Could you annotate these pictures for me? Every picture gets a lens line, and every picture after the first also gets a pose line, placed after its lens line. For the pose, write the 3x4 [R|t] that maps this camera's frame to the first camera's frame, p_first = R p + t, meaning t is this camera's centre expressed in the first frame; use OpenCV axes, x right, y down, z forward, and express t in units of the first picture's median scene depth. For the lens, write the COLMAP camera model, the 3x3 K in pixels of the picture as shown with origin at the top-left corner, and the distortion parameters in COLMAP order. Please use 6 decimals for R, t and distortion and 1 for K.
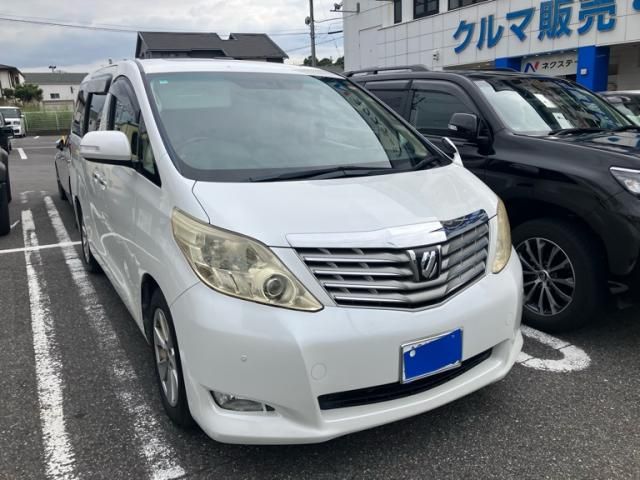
lens RADIAL K [[518.7, 0, 320.0], [0, 518.7, 240.0], [0, 0, 1]] dist [0.007222, -0.000040]
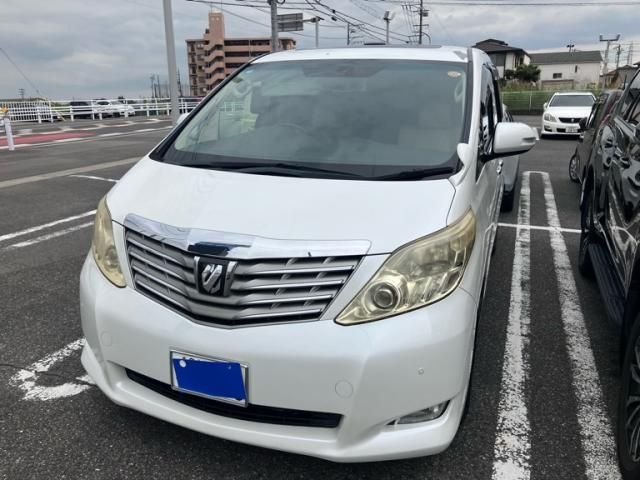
lens RADIAL K [[557.8, 0, 320.0], [0, 557.8, 240.0], [0, 0, 1]] dist [-0.057949, 0.000283]
pose [[0.611664, 0.205273, -0.764022, 0.914986], [-0.187503, 0.975849, 0.112074, -0.141261], [0.768576, 0.074705, 0.635382, 0.455248]]
